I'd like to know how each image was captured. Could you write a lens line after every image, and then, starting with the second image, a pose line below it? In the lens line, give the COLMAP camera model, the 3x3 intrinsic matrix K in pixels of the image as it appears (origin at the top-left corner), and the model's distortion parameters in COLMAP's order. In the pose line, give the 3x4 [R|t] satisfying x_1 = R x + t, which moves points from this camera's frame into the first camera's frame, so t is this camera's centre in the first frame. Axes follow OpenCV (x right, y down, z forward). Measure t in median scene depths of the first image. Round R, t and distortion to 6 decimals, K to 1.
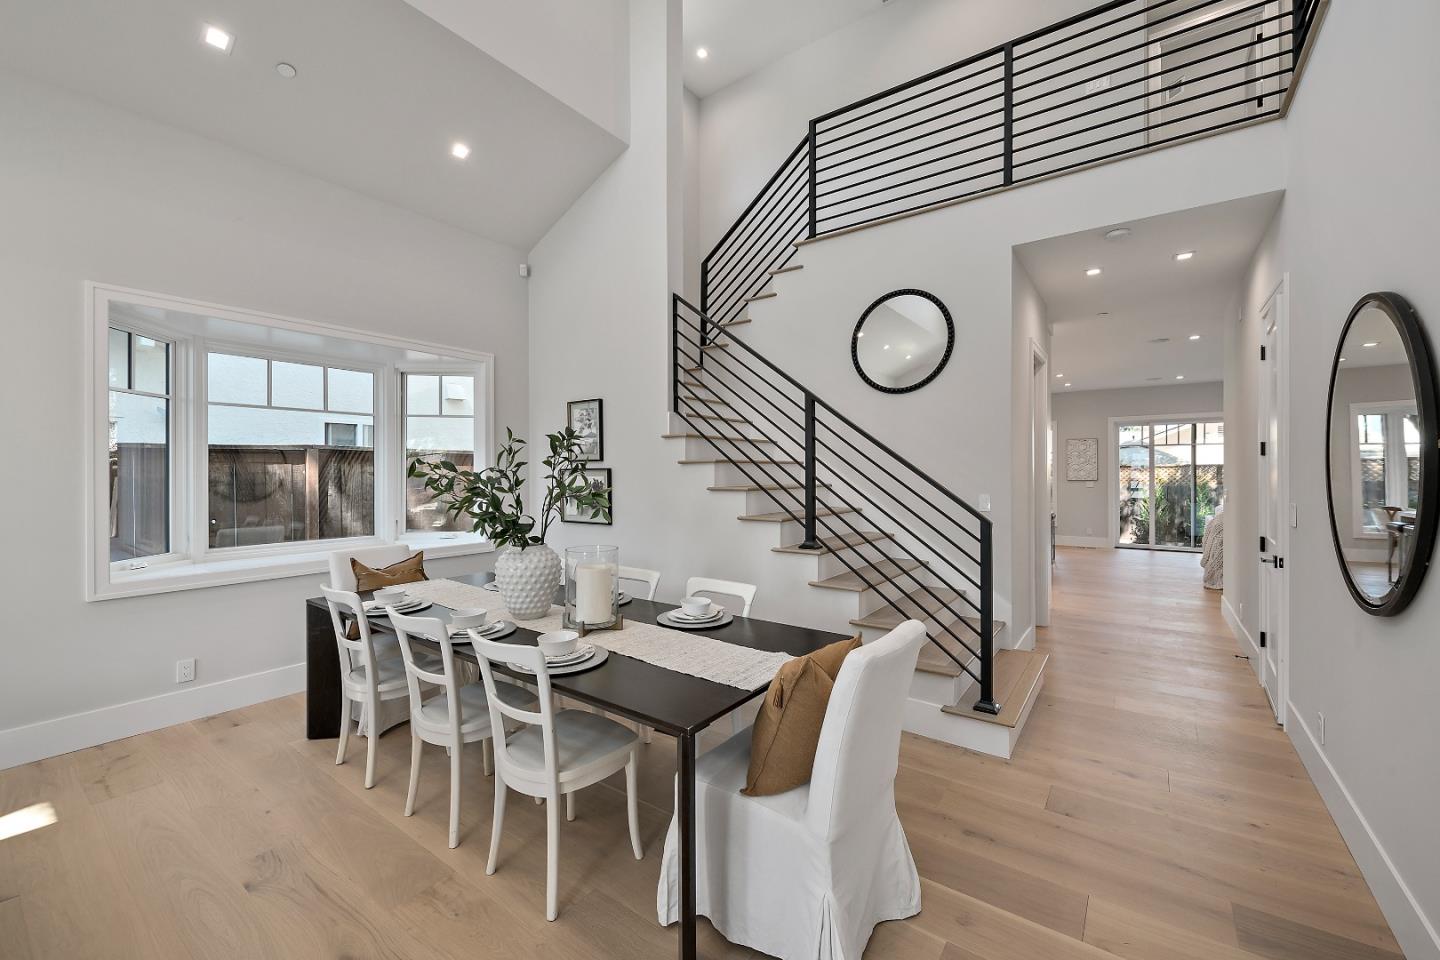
lens RADIAL K [[576.3, 0, 720.0], [0, 576.3, 480.0], [0, 0, 1]] dist [0.000844, -0.012735]
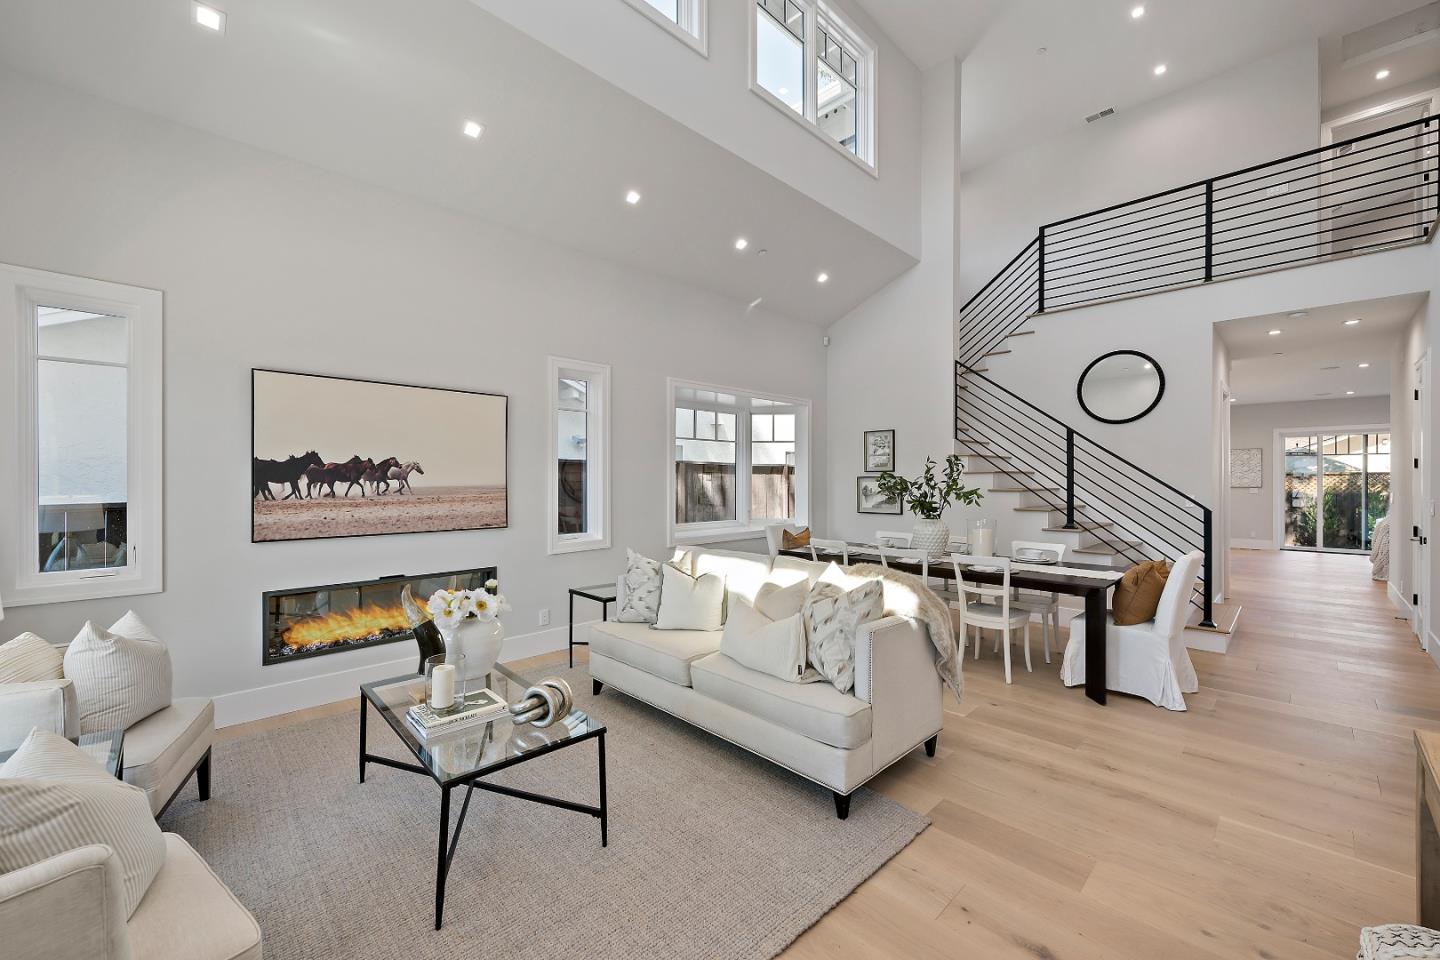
lens RADIAL K [[564.9, 0, 712.8], [0, 564.9, 486.7], [0, 0, 1]] dist [-0.017665, -0.000253]
pose [[0.983119, 0.004123, -0.182921, -0.409624], [-0.004019, 0.999991, 0.000940, 0.006832], [0.182923, -0.000188, 0.983127, -0.524115]]
